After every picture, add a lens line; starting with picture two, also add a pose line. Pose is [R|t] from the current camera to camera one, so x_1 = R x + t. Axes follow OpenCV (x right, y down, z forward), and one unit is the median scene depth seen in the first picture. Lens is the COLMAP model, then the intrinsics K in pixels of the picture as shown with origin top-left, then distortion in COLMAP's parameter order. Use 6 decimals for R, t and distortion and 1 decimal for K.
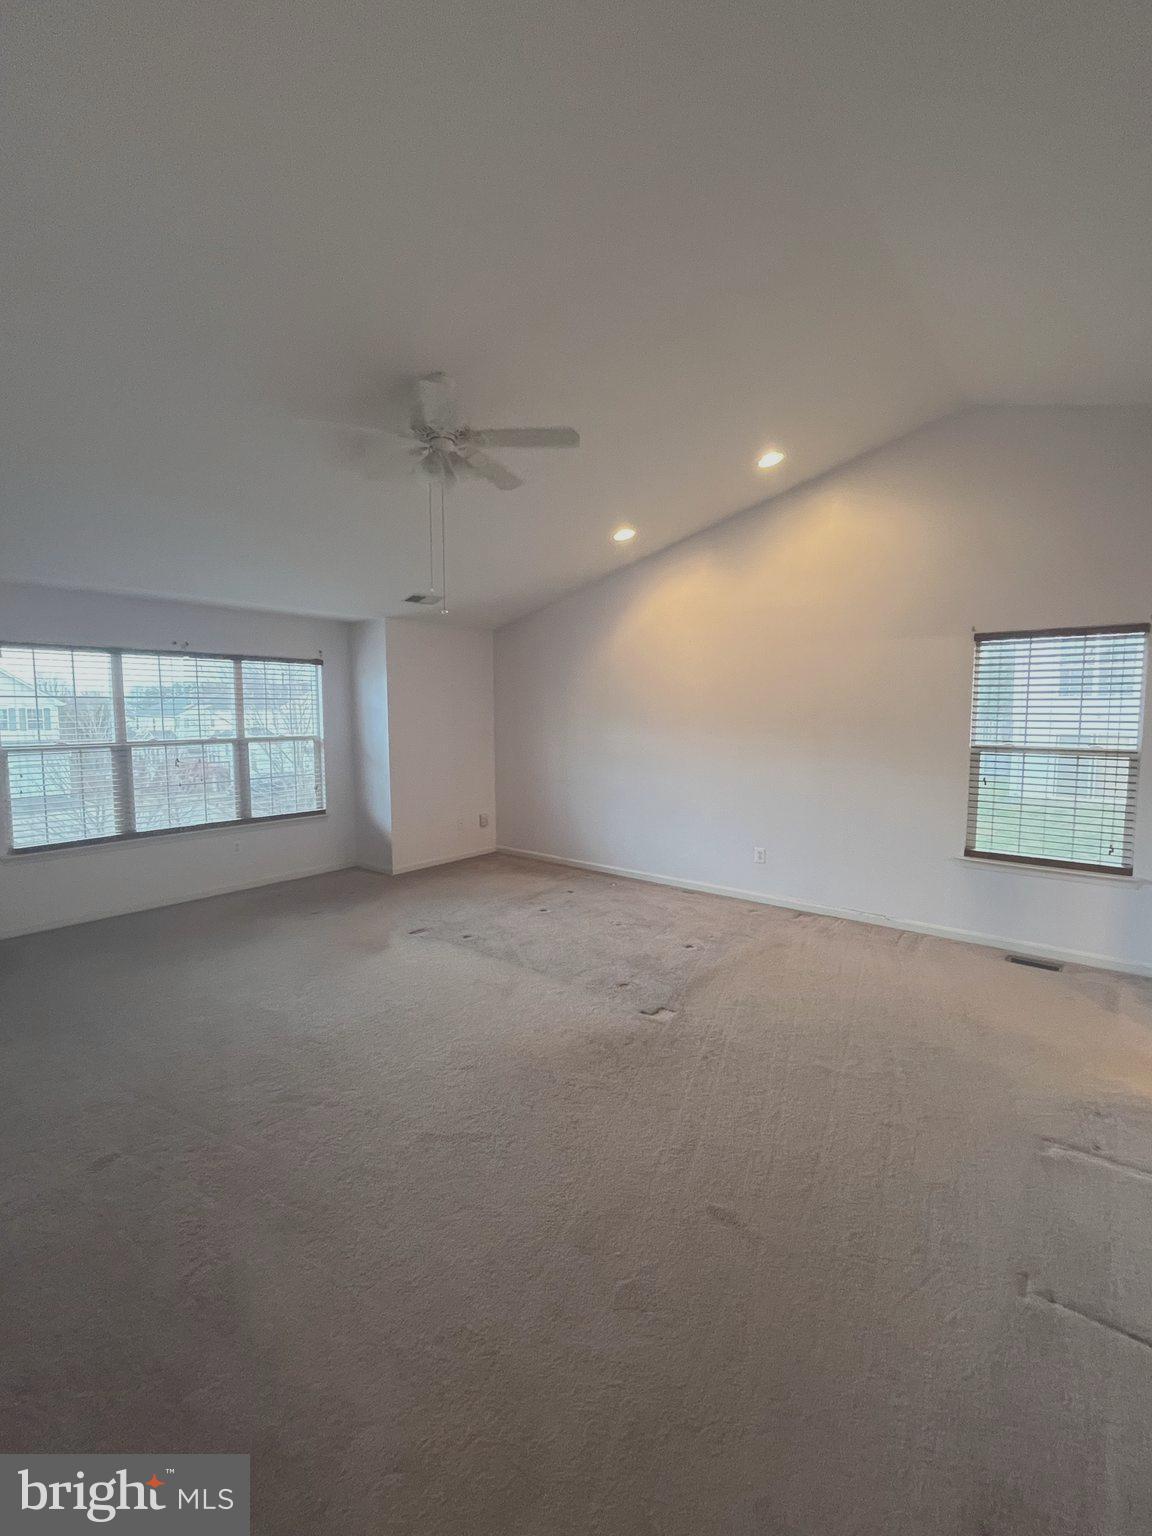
lens RADIAL K [[686.7, 0, 572.1], [0, 686.7, 759.3], [0, 0, 1]] dist [-0.001743, -0.000740]
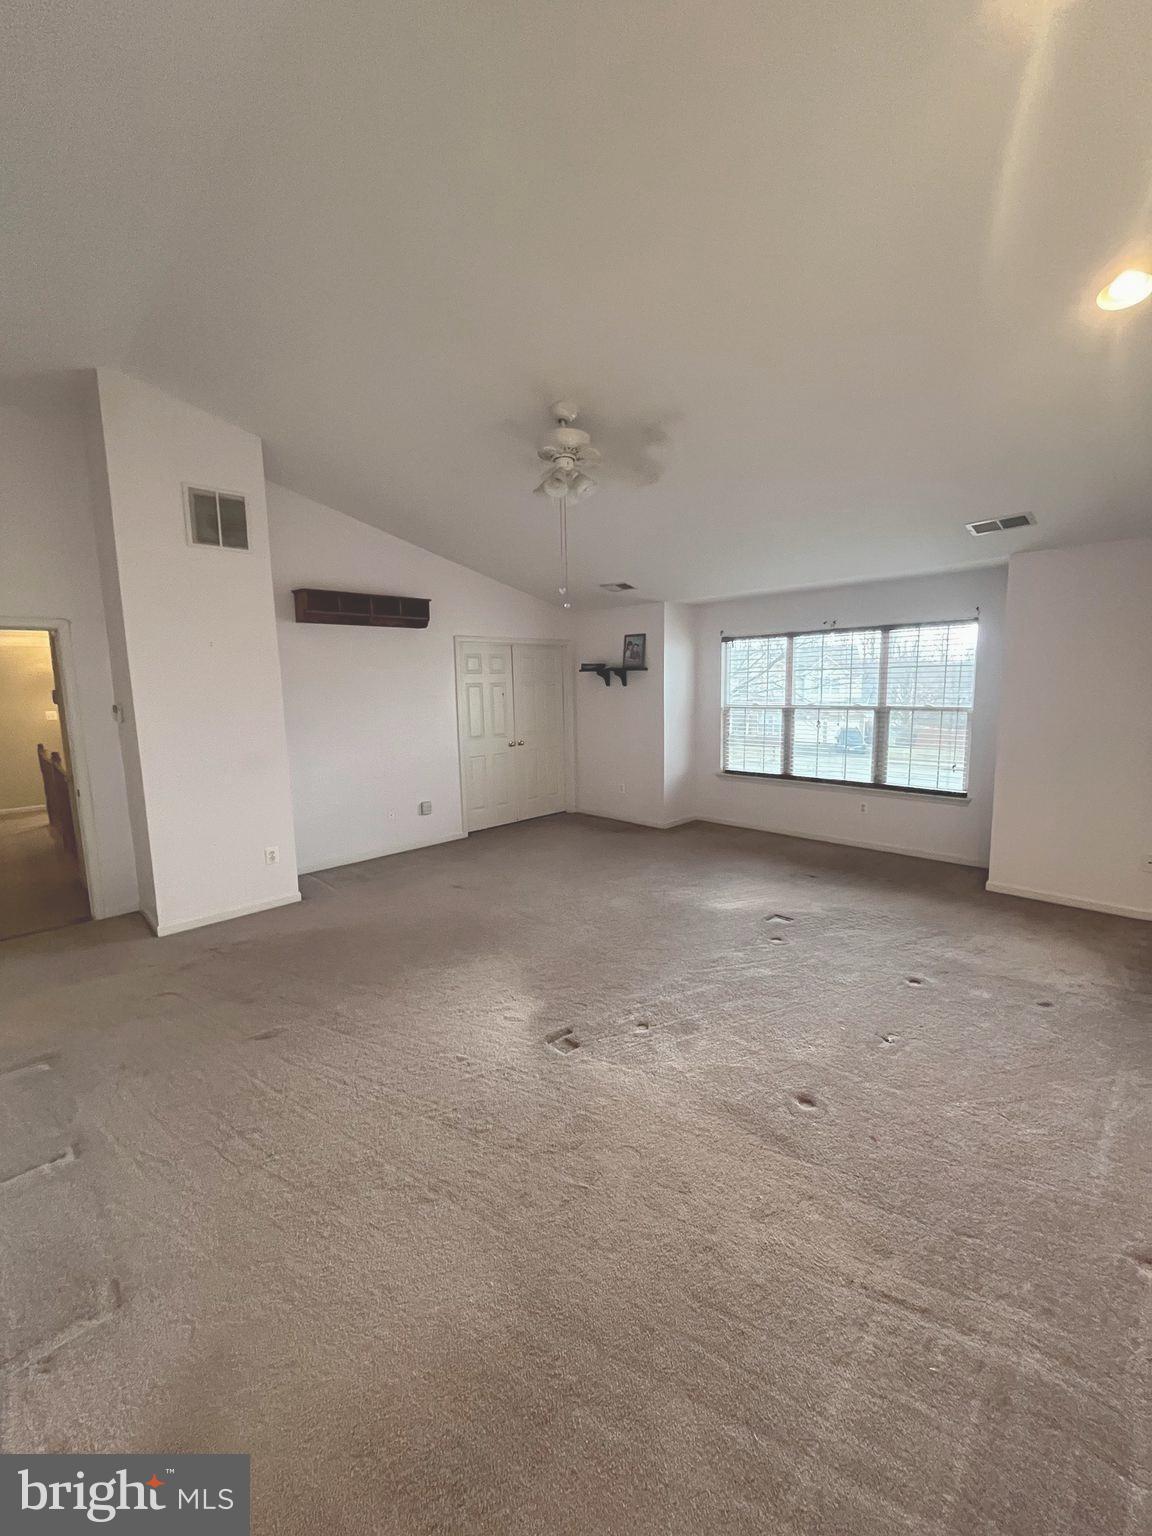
lens RADIAL K [[645.3, 0, 577.7], [0, 645.3, 766.7], [0, 0, 1]] dist [-0.004611, 0.000221]
pose [[-0.133302, 0.136305, -0.981658, 0.595743], [-0.048007, 0.988447, 0.143766, -0.063576], [0.989912, 0.066291, -0.125218, 0.733459]]
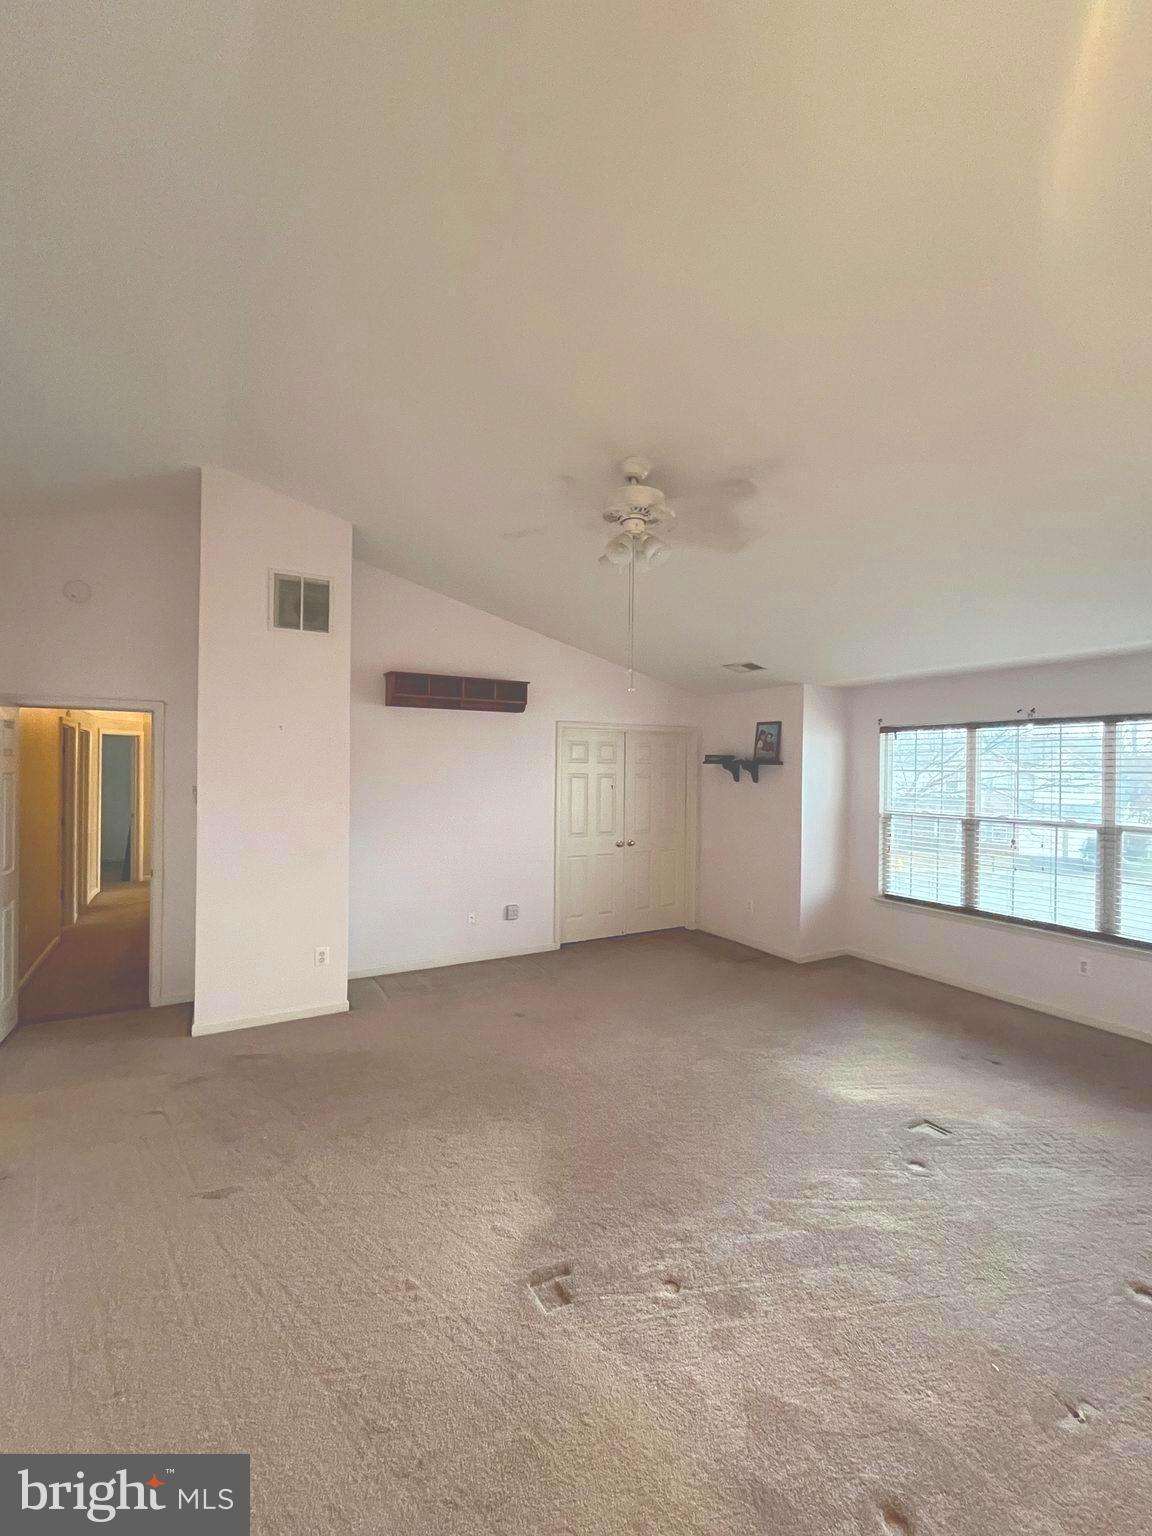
lens RADIAL K [[686.7, 0, 572.1], [0, 686.7, 759.3], [0, 0, 1]] dist [-0.001743, -0.000740]
pose [[-0.389136, -0.009839, -0.921128, 0.474151], [-0.073493, 0.997087, 0.020397, -0.081415], [0.918244, 0.075634, -0.388725, 0.815180]]
